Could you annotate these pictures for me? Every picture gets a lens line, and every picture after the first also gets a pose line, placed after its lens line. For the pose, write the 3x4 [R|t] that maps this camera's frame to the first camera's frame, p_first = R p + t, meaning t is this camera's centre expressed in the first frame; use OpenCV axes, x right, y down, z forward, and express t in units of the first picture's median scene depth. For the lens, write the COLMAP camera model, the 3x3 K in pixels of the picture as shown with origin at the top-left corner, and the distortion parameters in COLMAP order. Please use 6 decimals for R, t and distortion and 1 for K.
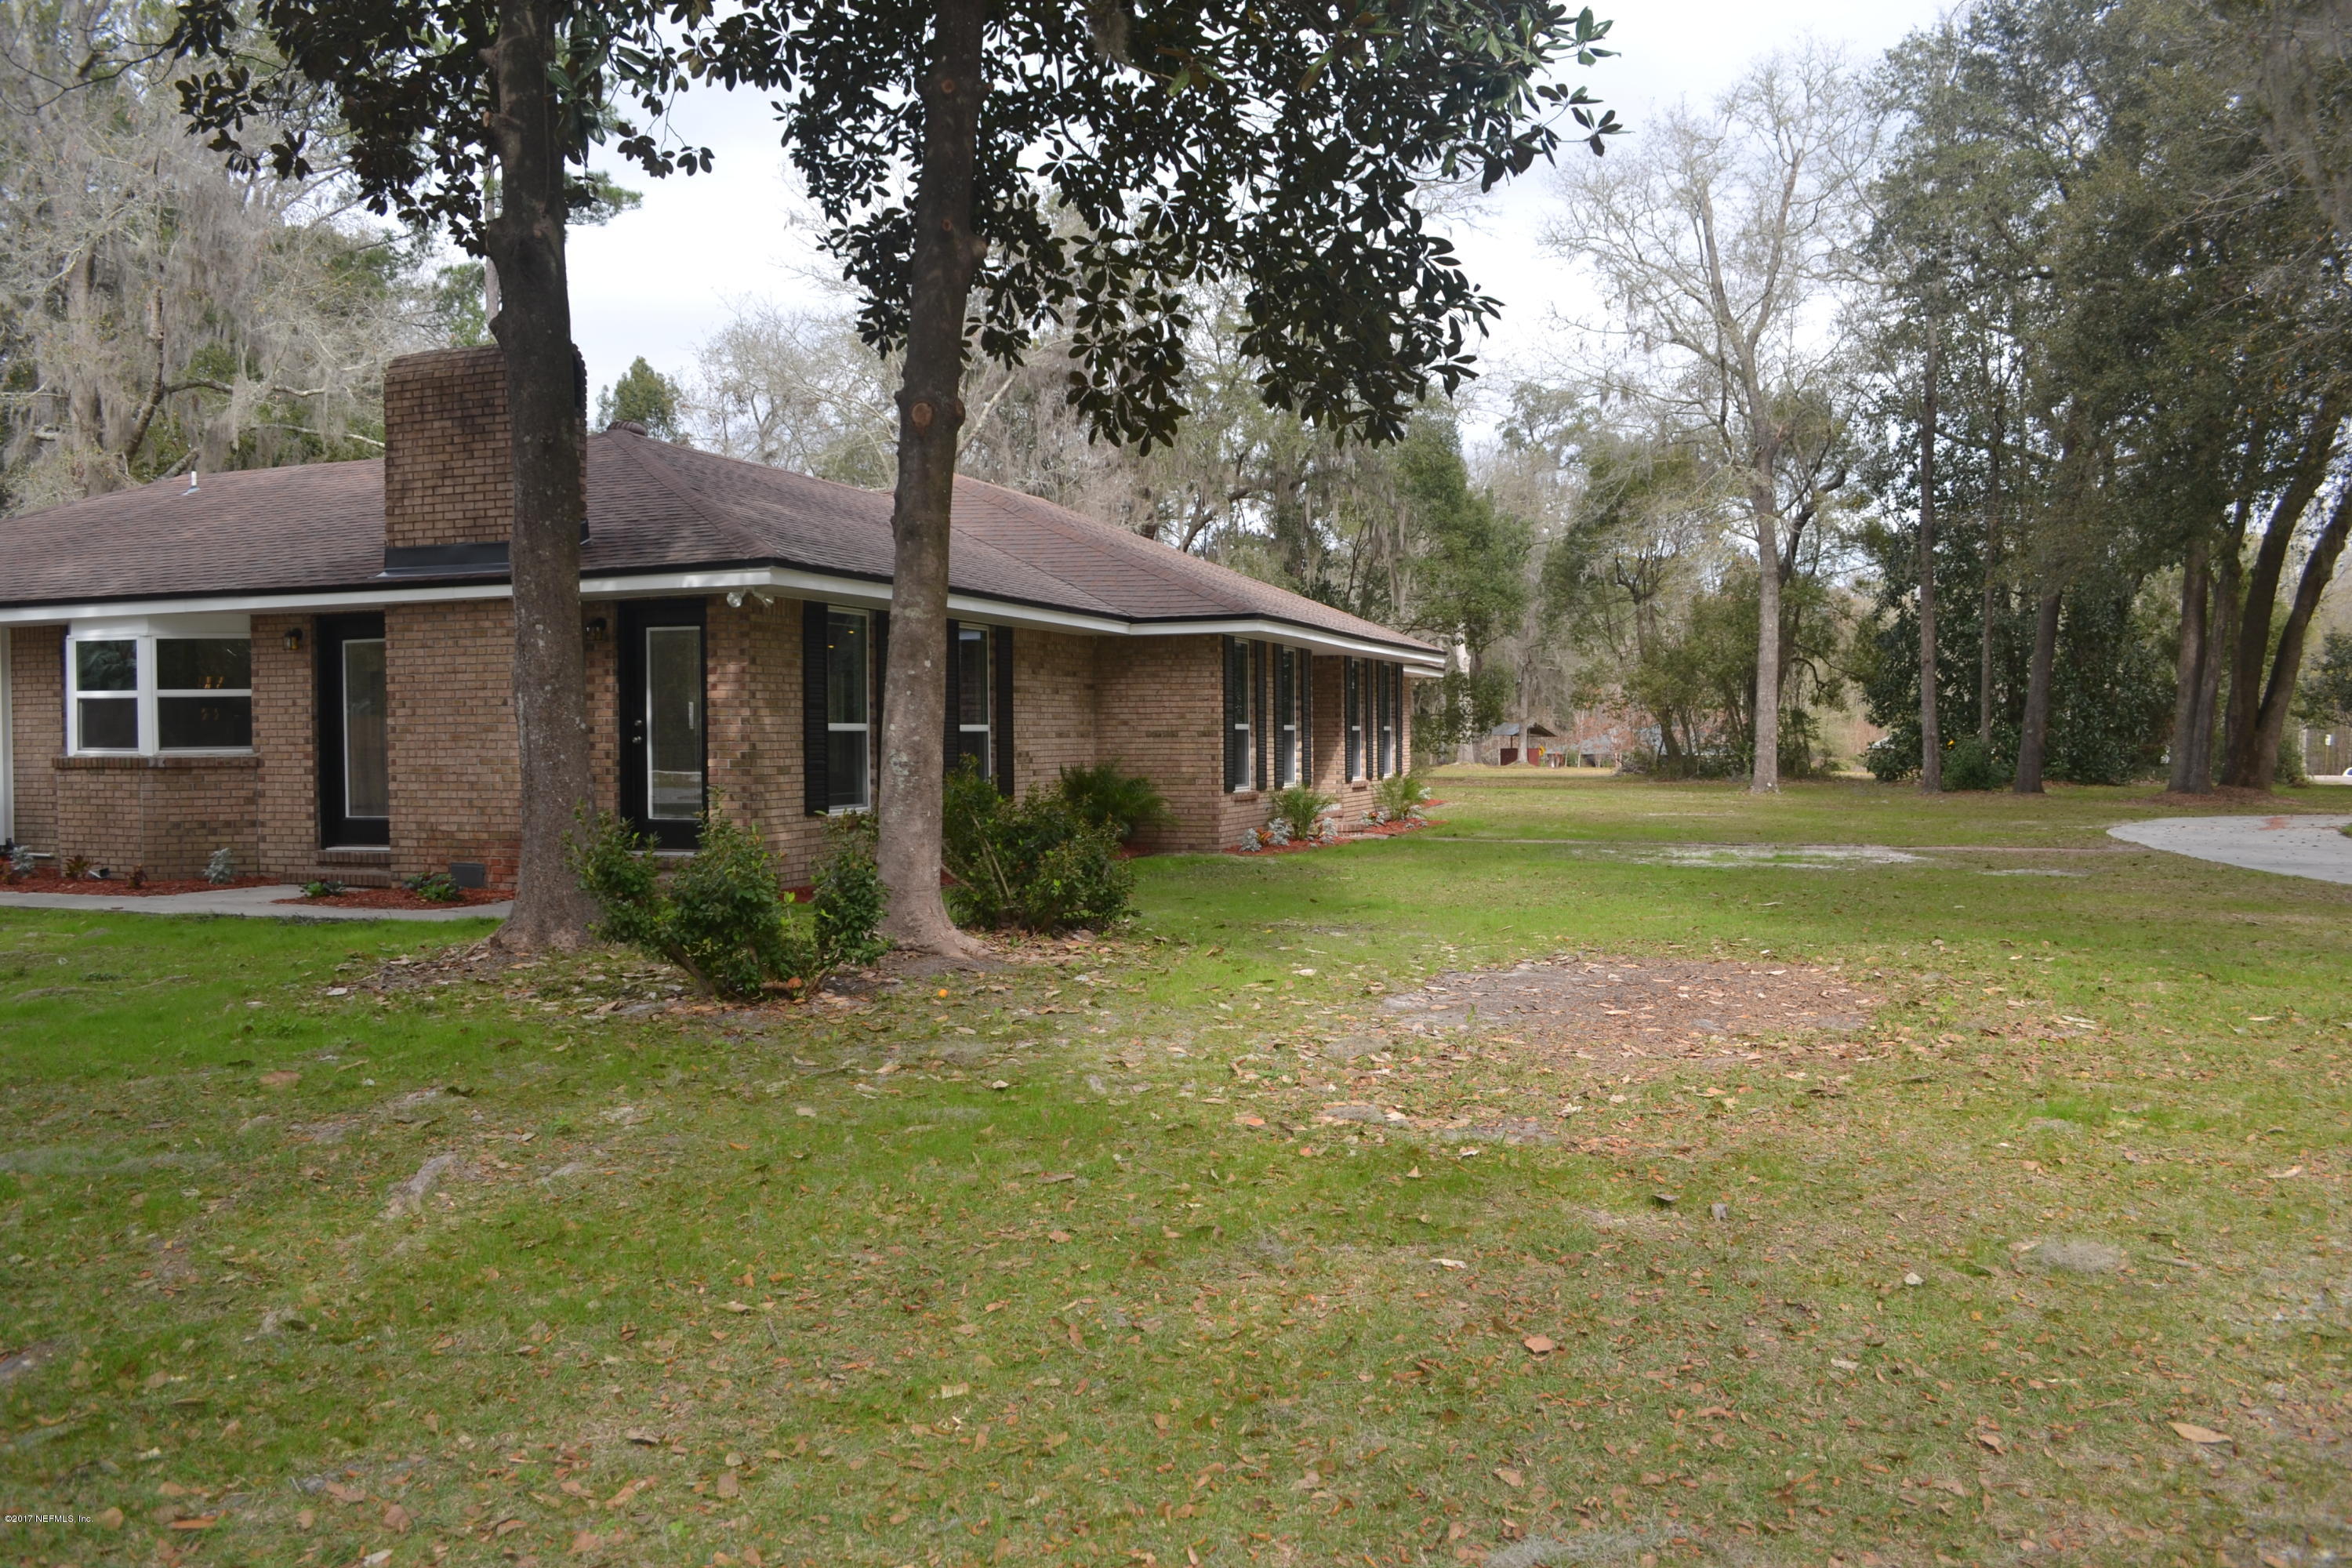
lens RADIAL K [[1894.6, 0, 1171.8], [0, 1894.6, 783.8], [0, 0, 1]] dist [-0.084564, 0.011539]
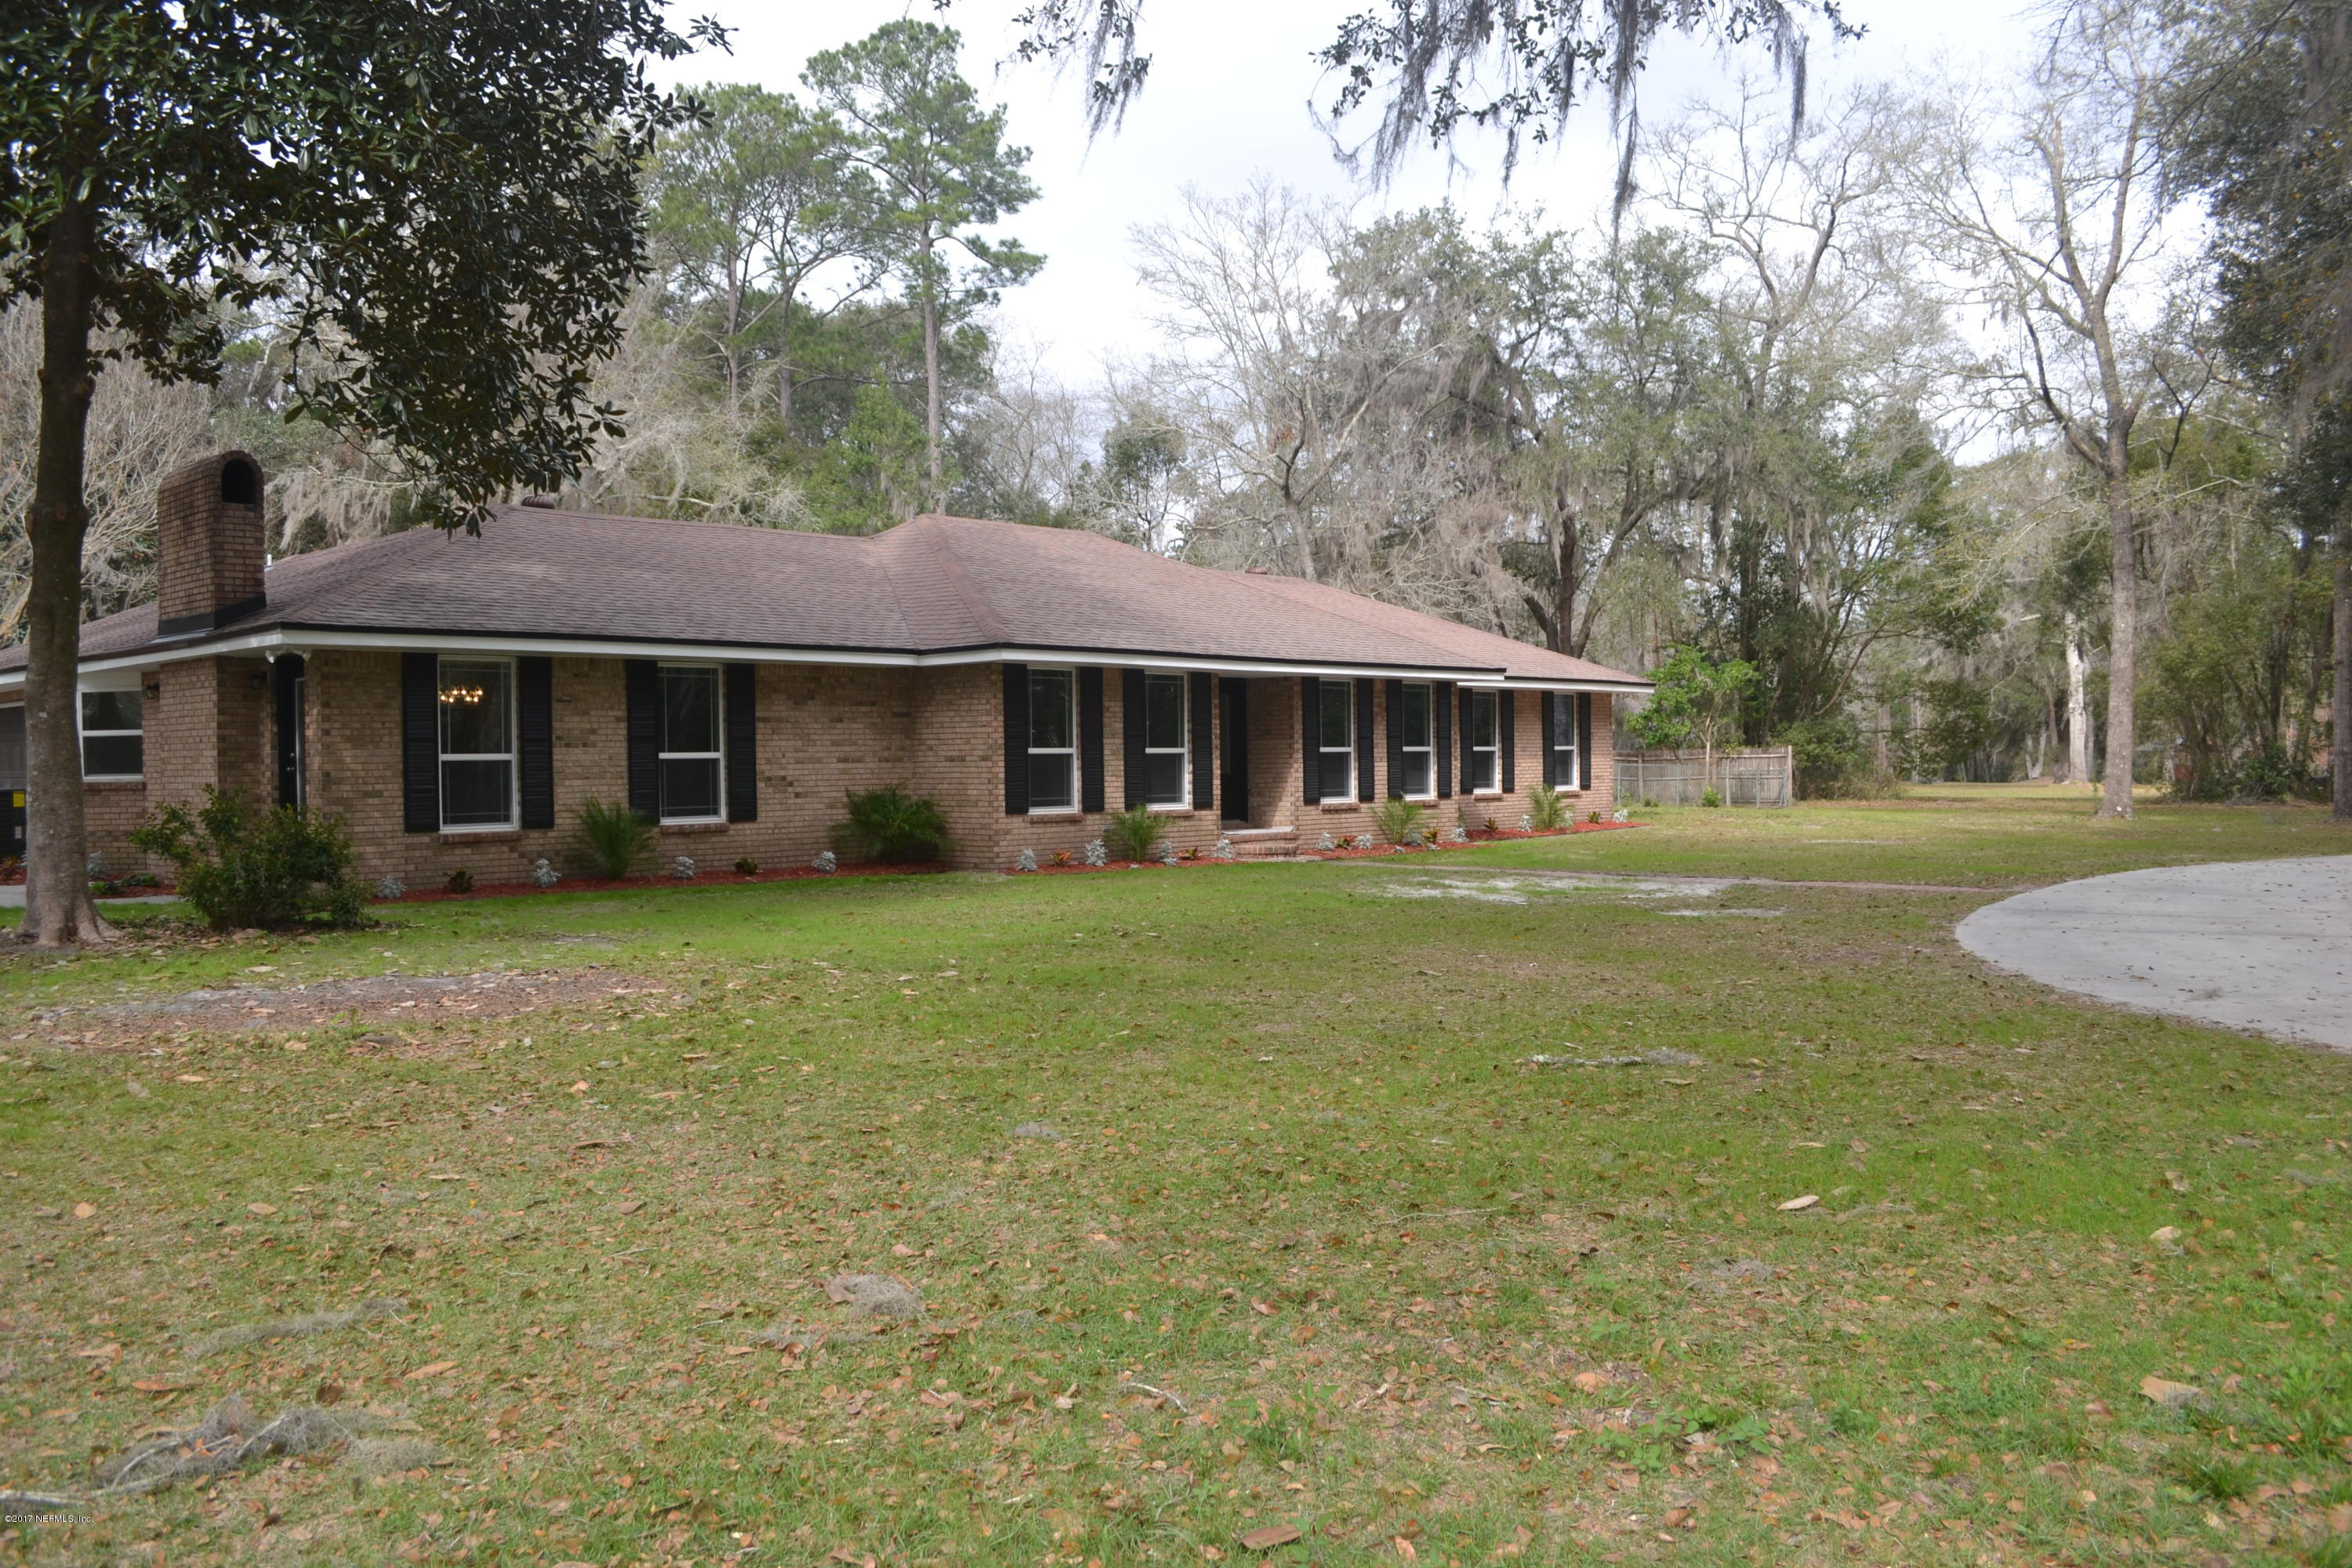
lens RADIAL K [[1894.6, 0, 1162.7], [0, 1894.6, 777.5], [0, 0, 1]] dist [-0.084564, 0.011539]
pose [[0.914885, 0.000743, -0.403713, 0.696966], [-0.005031, 0.999942, -0.009561, -0.008270], [0.403683, 0.010778, 0.914836, 0.100667]]
